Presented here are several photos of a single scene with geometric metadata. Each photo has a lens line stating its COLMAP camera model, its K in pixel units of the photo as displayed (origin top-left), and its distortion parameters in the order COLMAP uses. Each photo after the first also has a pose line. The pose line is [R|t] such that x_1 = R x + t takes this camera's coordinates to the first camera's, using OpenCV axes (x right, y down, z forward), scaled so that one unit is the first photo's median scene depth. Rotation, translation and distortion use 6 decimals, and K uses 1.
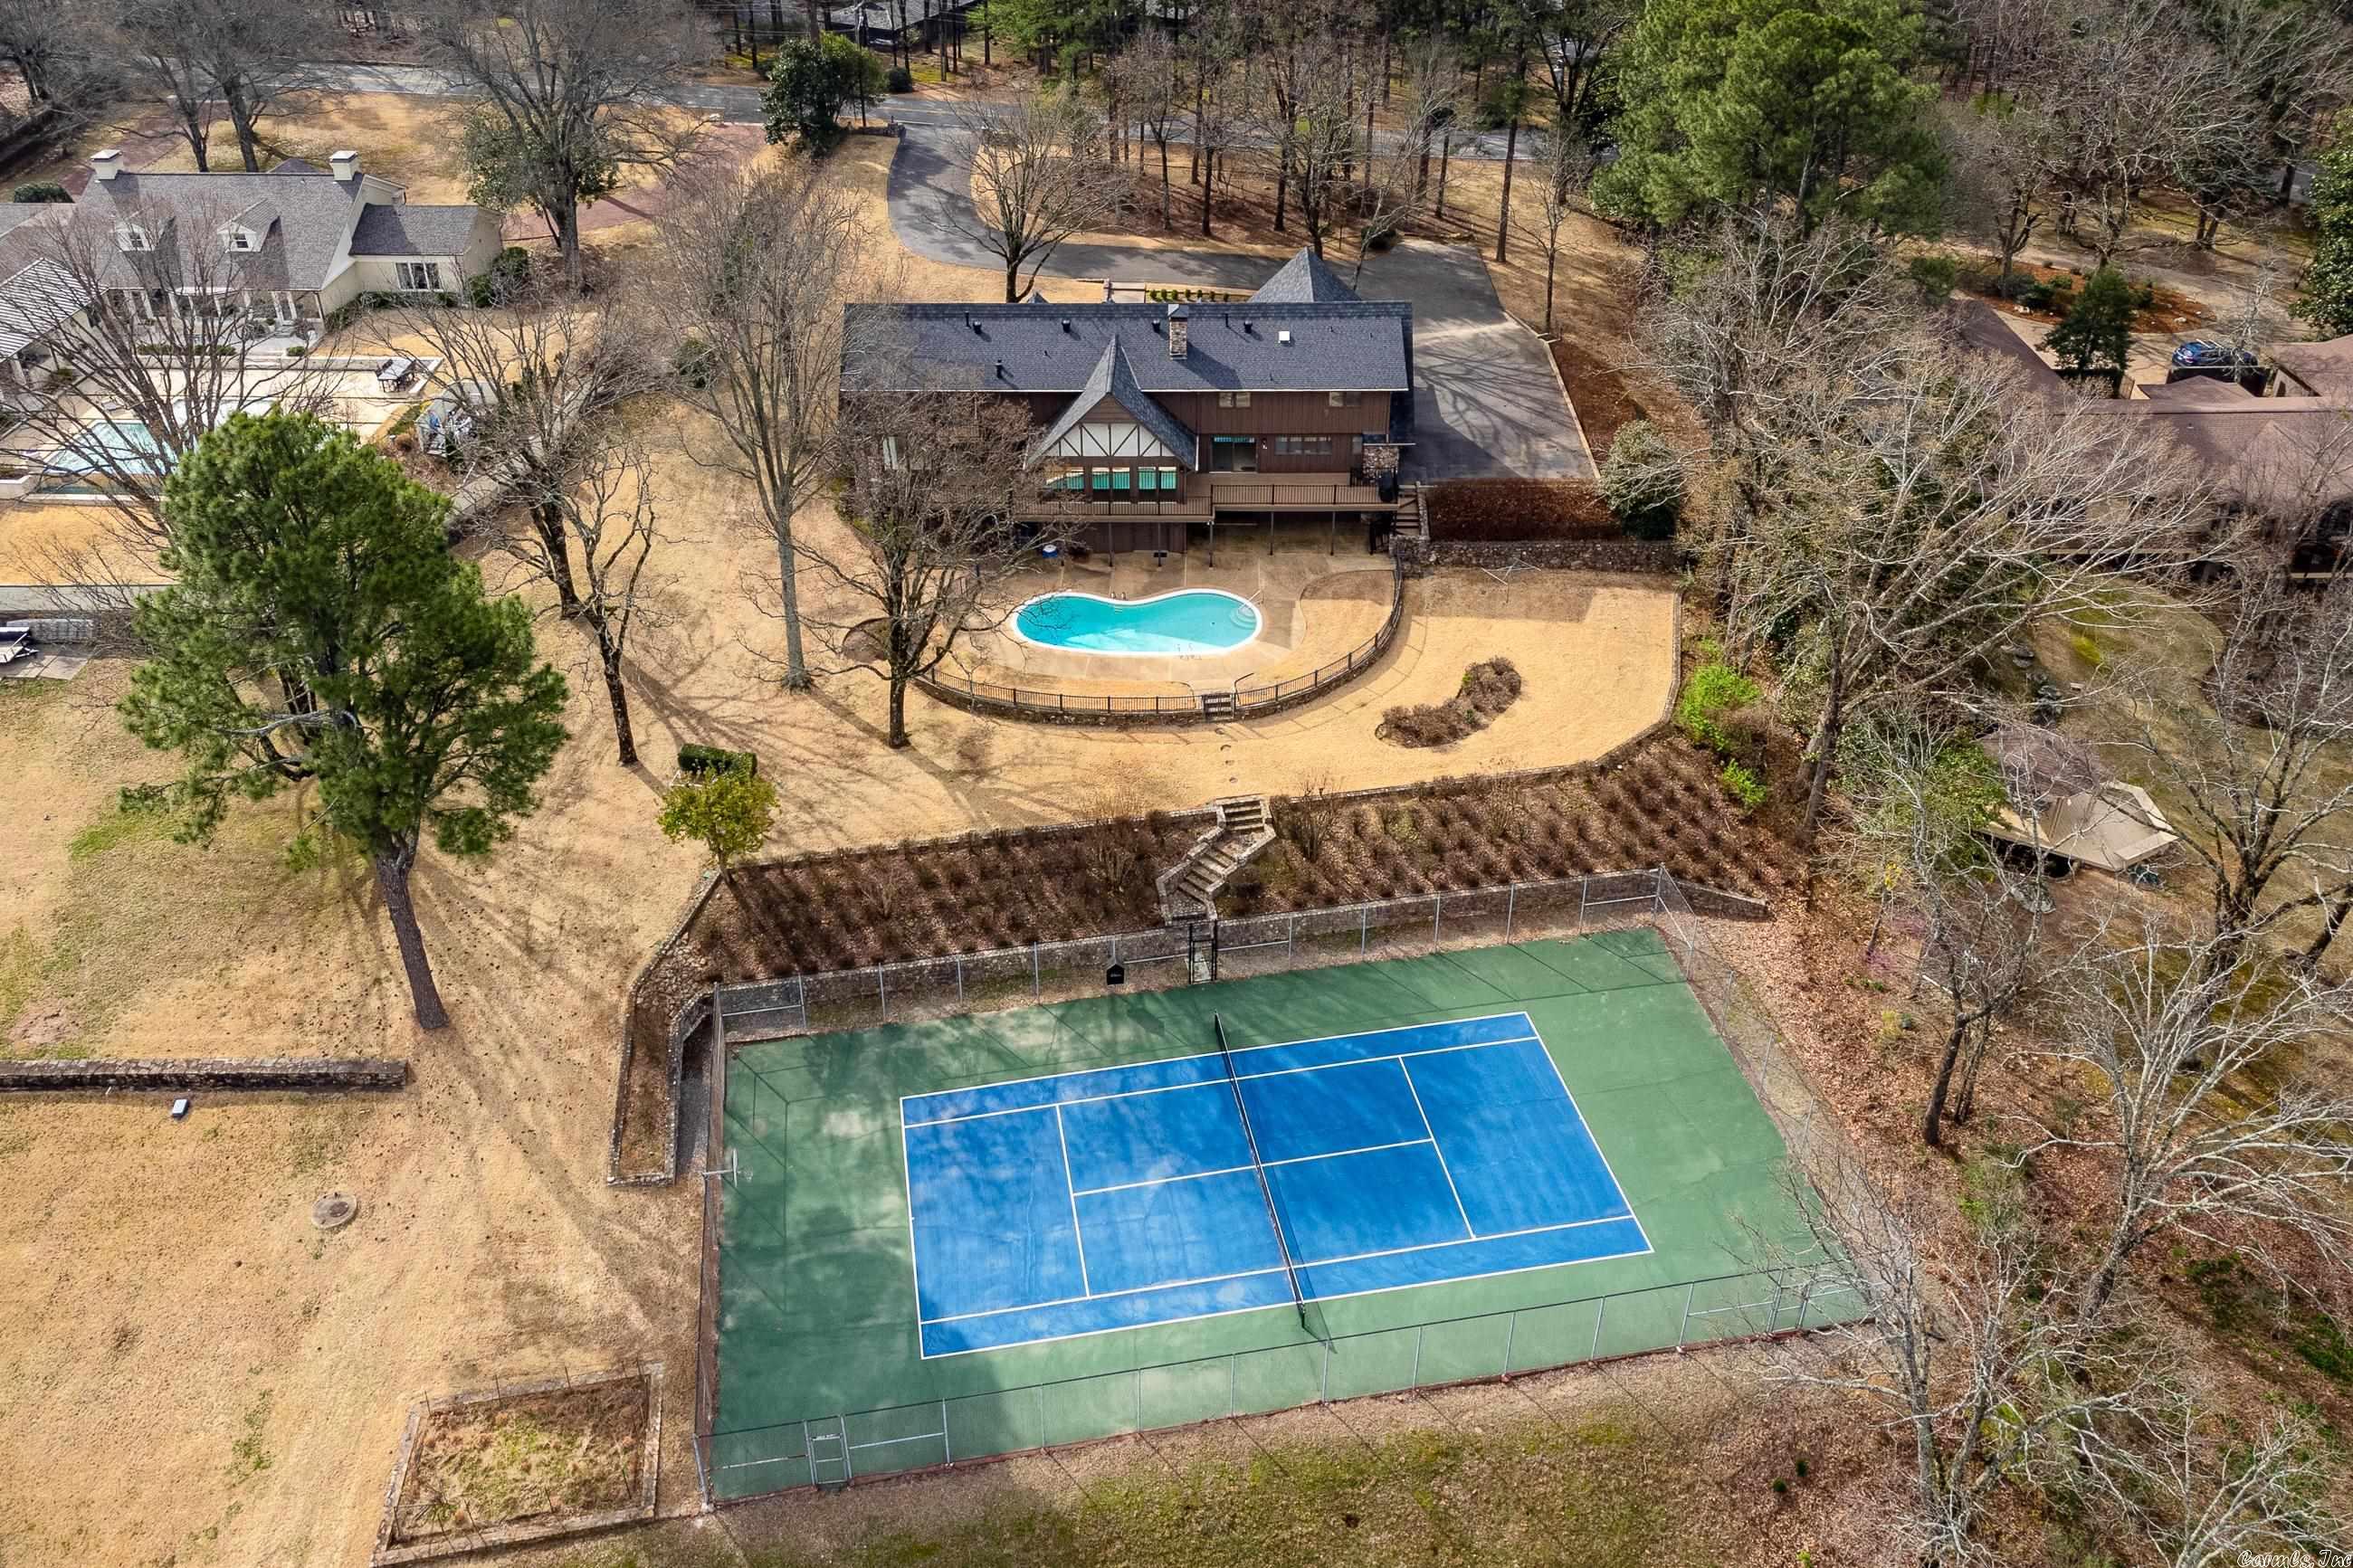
lens RADIAL K [[1834.0, 0, 1101.2], [0, 1834.0, 590.6], [0, 0, 1]] dist [0.099869, -0.156171]
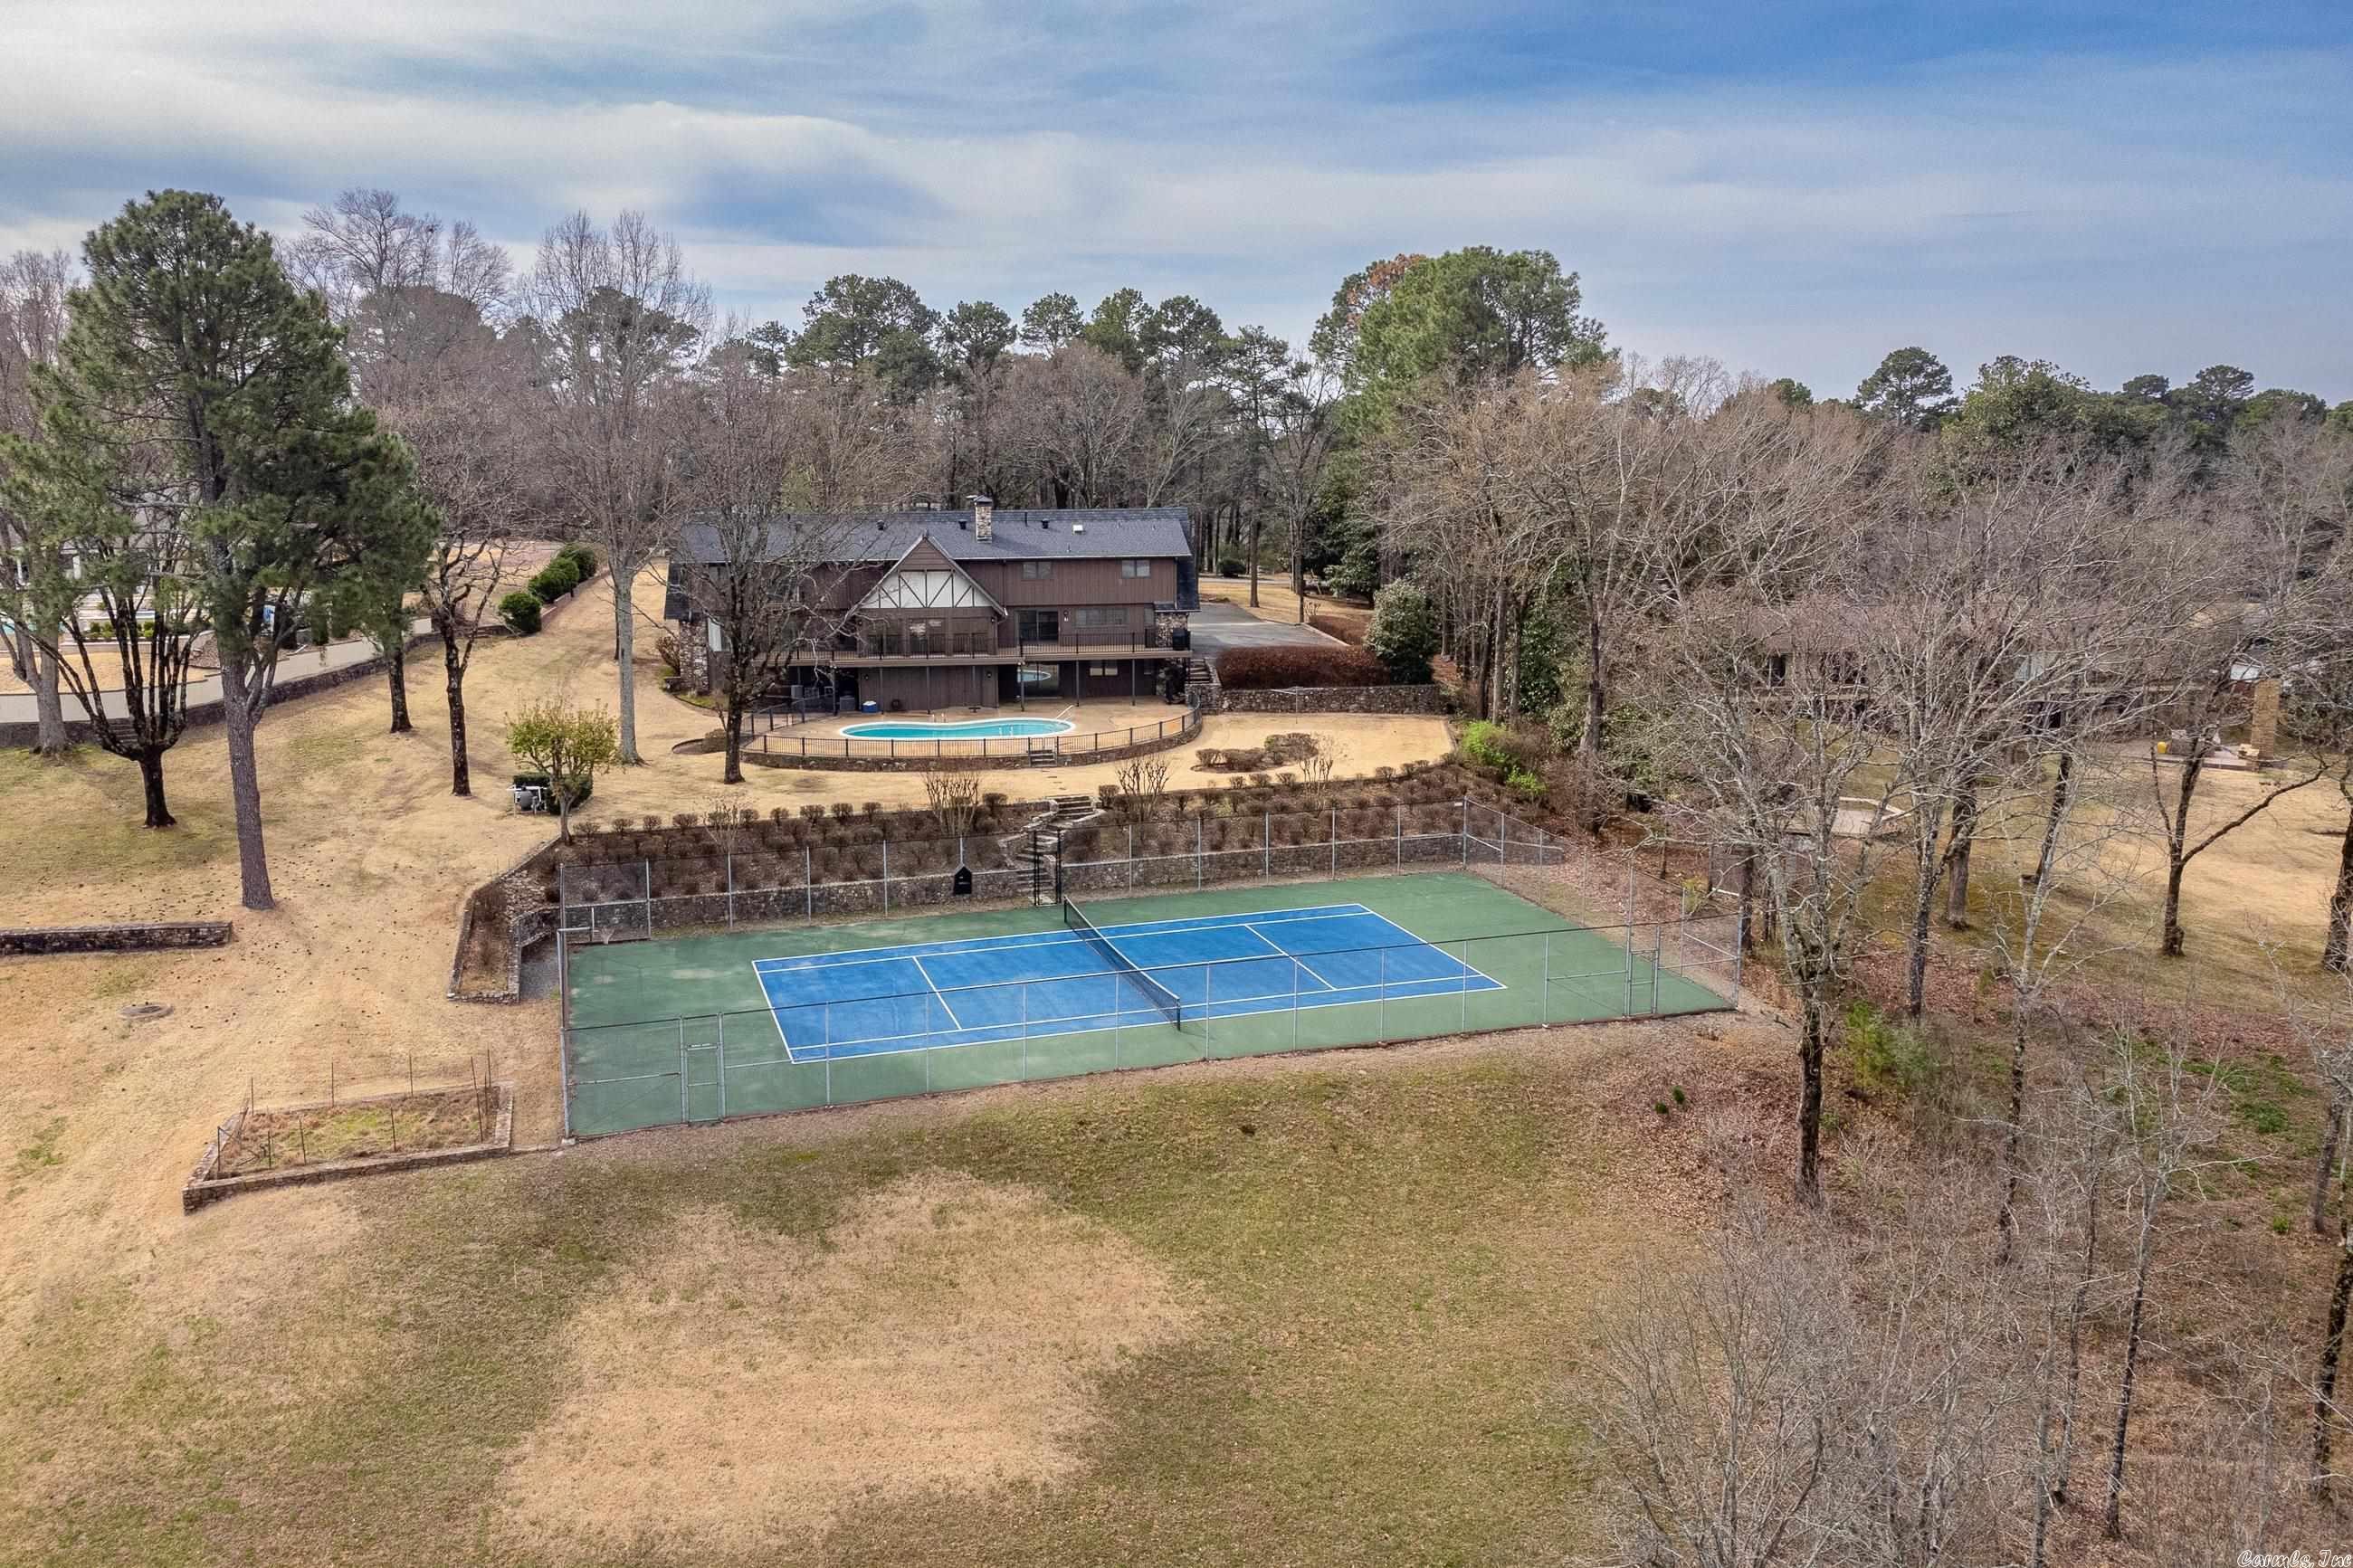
lens RADIAL K [[1803.7, 0, 1075.8], [0, 1803.7, 707.6], [0, 0, 1]] dist [0.056816, -0.095274]
pose [[0.991675, -0.005678, 0.128638, -0.044748], [0.053882, 0.925655, -0.374513, 0.381451], [-0.116948, 0.378326, 0.918255, 0.033504]]
